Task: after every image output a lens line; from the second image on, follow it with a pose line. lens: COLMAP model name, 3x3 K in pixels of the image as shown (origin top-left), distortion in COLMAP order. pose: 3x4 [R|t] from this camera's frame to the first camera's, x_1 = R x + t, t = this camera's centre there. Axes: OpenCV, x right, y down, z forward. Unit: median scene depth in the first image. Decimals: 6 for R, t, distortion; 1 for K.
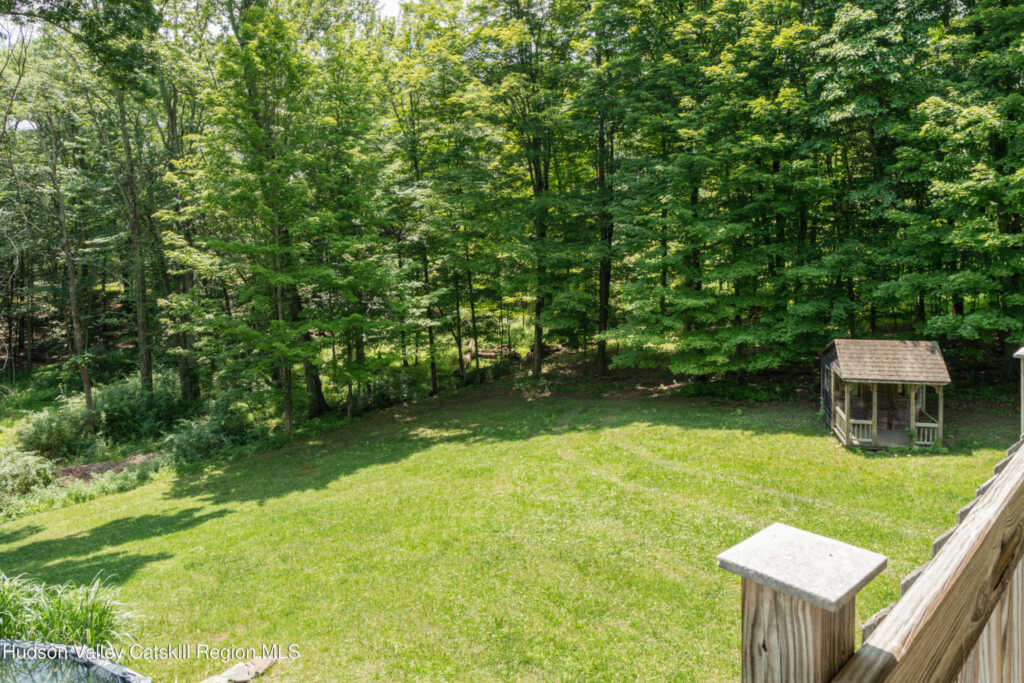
lens RADIAL K [[747.5, 0, 536.8], [0, 747.5, 310.5], [0, 0, 1]] dist [0.053255, -0.063236]
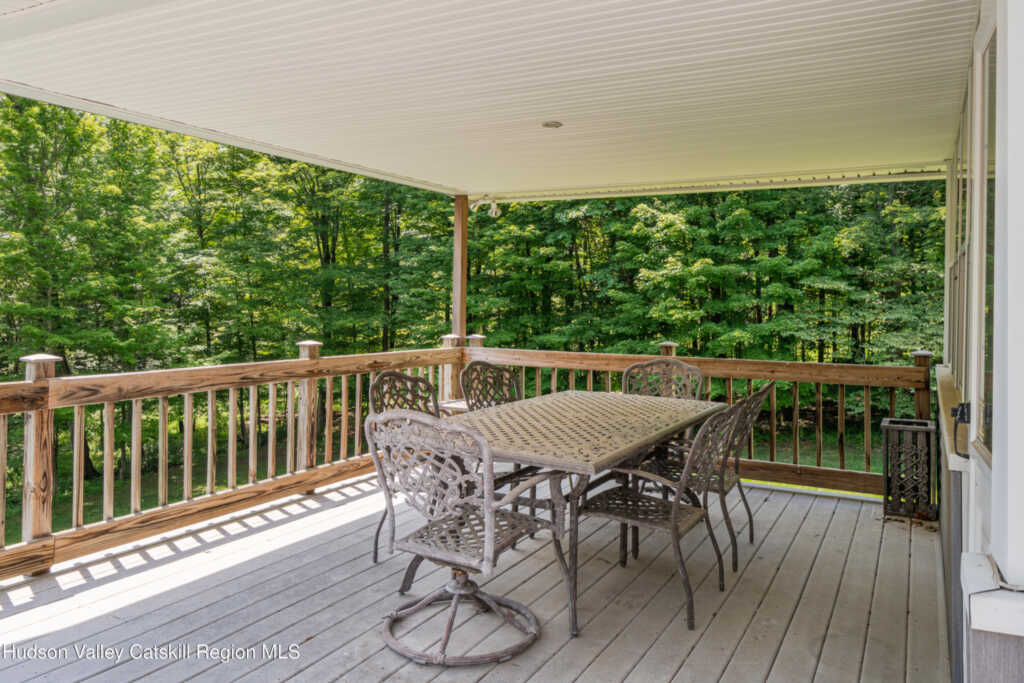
lens RADIAL K [[747.5, 0, 536.8], [0, 747.5, 310.5], [0, 0, 1]] dist [0.053255, -0.063236]
pose [[0.963726, 0.020286, 0.266121, 0.010795], [0.005879, 0.995252, -0.097153, 0.016090], [-0.266828, 0.095194, 0.959031, -0.122144]]
